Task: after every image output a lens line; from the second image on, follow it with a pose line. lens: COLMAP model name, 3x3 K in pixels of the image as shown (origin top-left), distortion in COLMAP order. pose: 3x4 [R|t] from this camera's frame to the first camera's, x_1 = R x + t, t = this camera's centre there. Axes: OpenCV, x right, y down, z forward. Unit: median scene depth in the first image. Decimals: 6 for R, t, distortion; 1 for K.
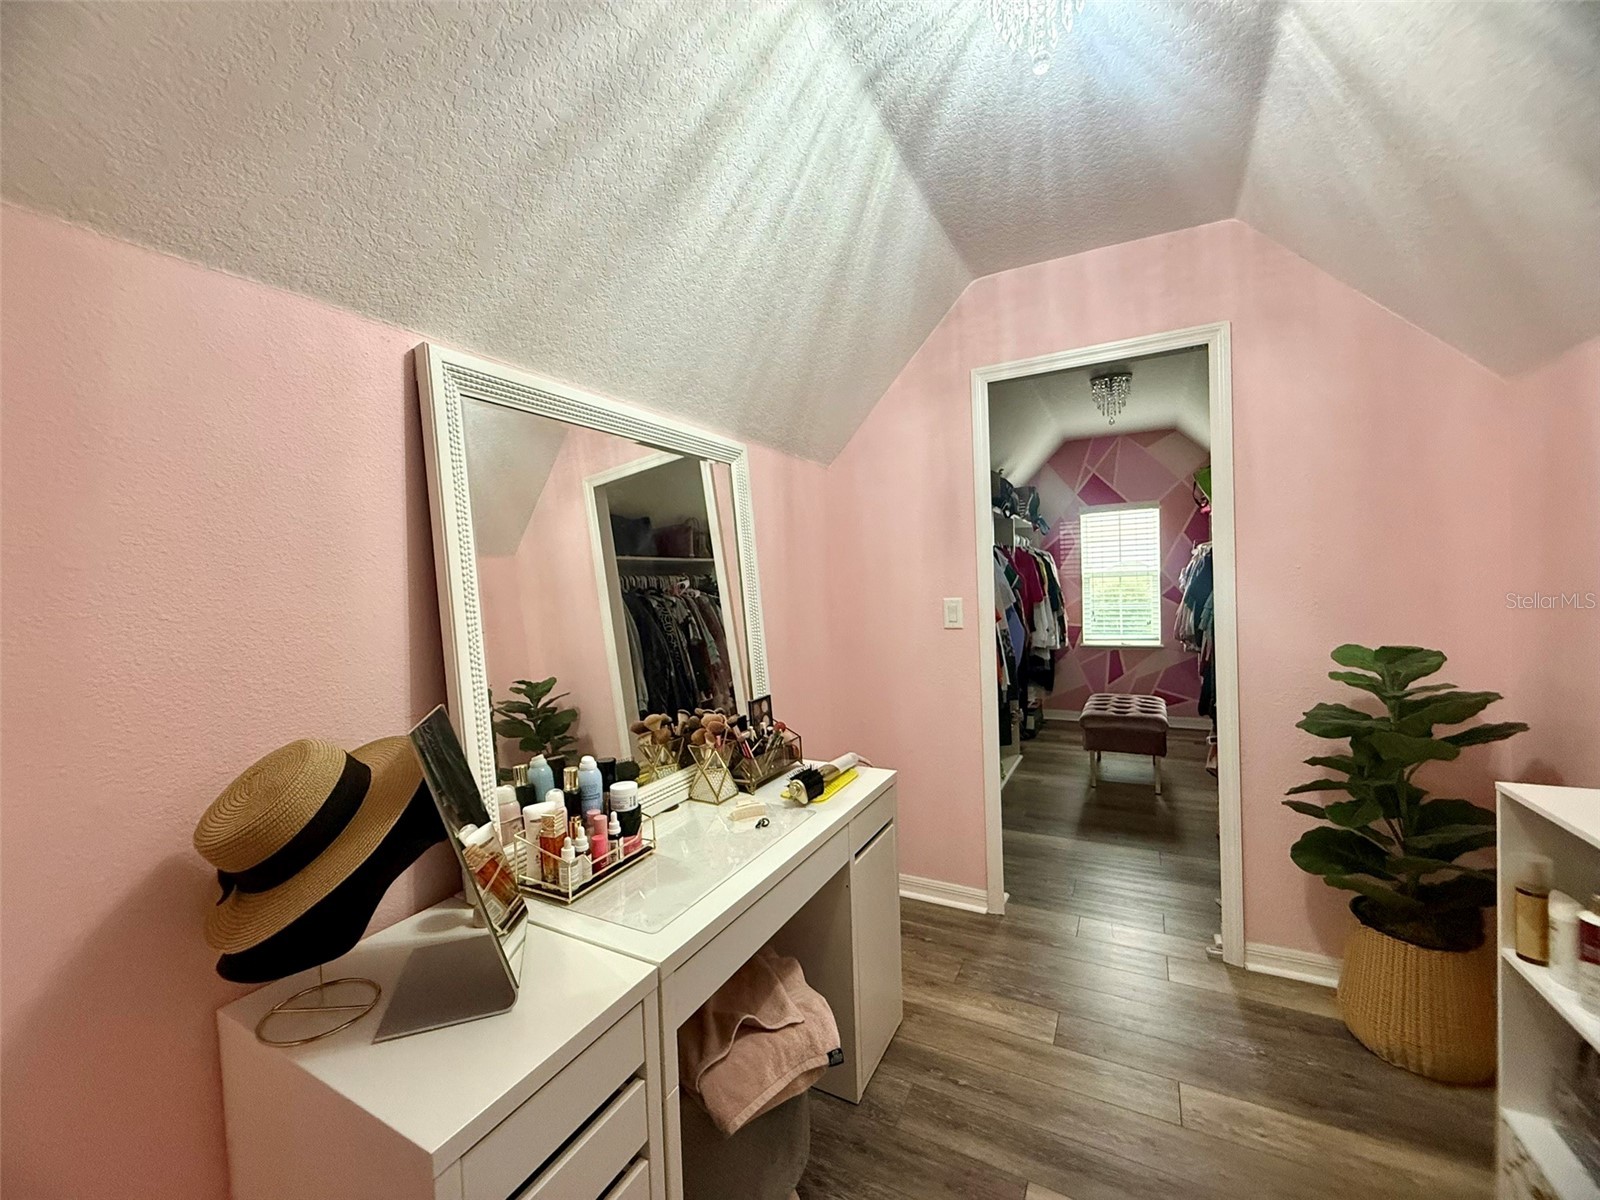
lens RADIAL K [[636.8, 0, 799.2], [0, 636.8, 600.5], [0, 0, 1]] dist [-0.000797, -0.000155]
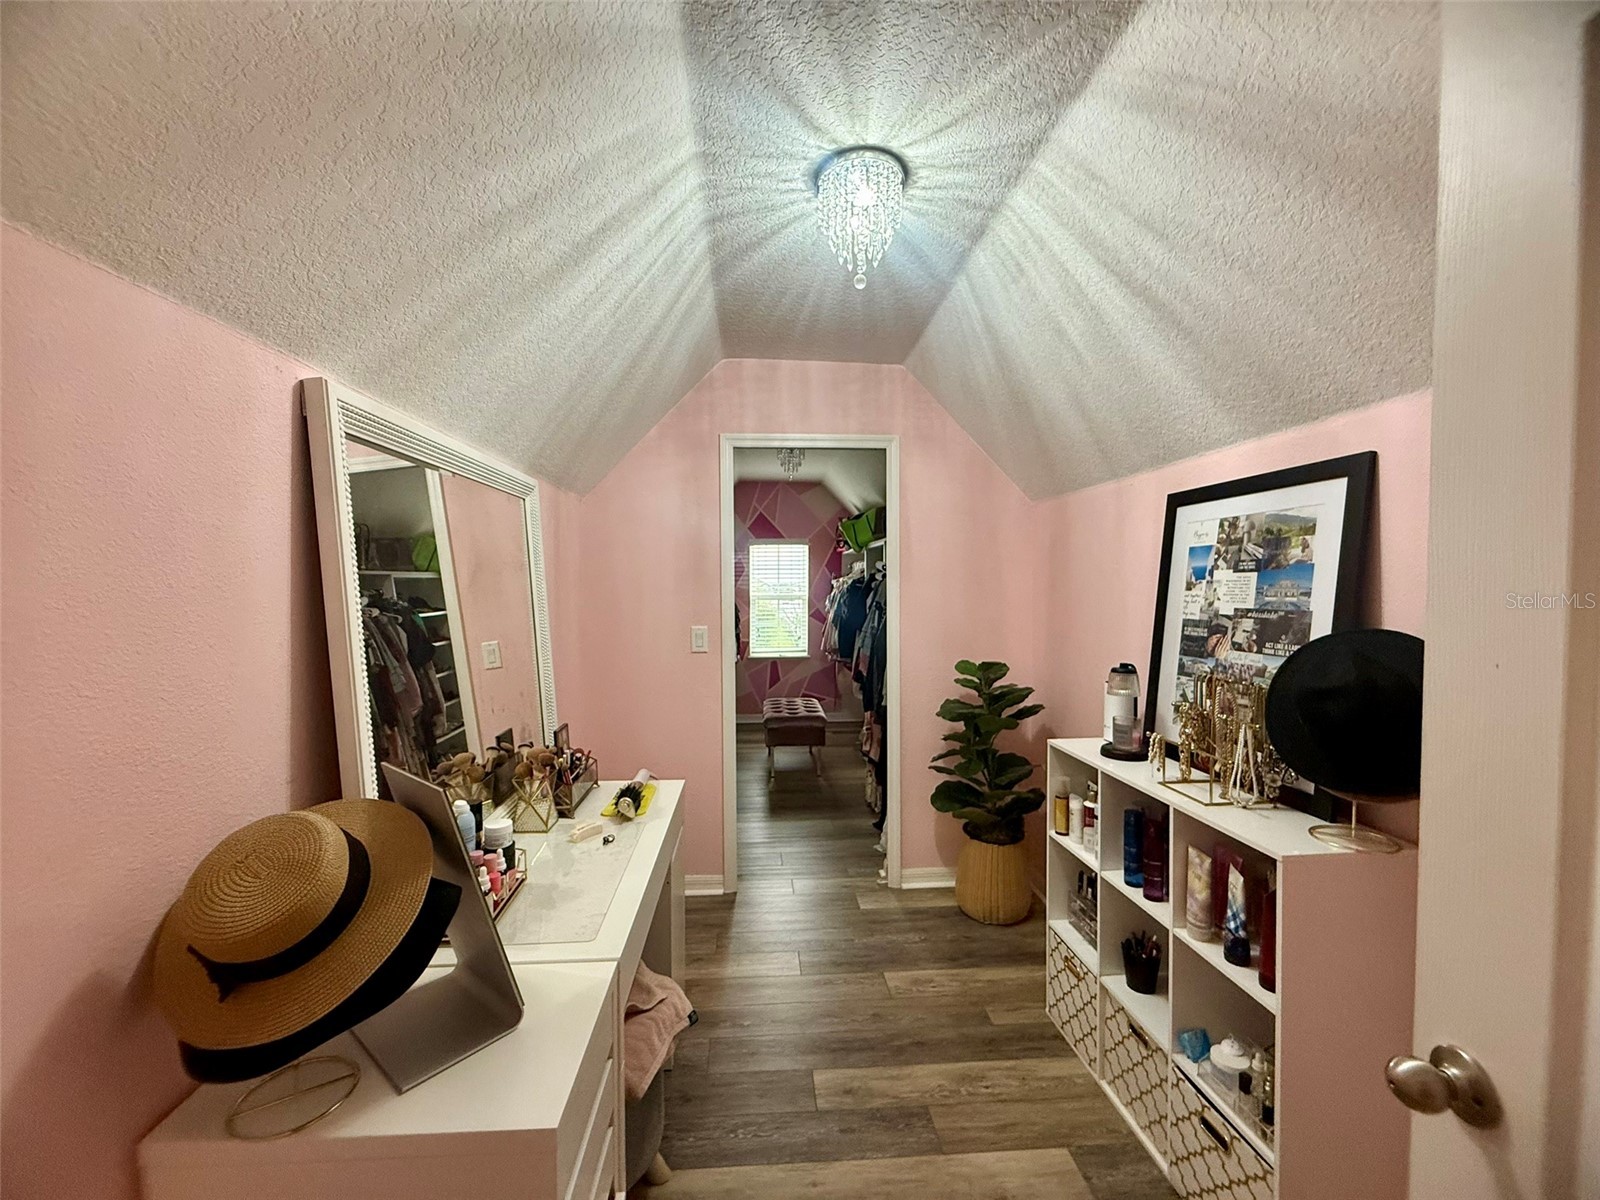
lens RADIAL K [[636.8, 0, 798.7], [0, 636.8, 599.4], [0, 0, 1]] dist [-0.000797, -0.000155]
pose [[0.846163, 0.021171, 0.532504, -0.326447], [-0.013046, 0.999734, -0.019017, -0.047407], [-0.532765, 0.009144, 0.846214, -0.109983]]
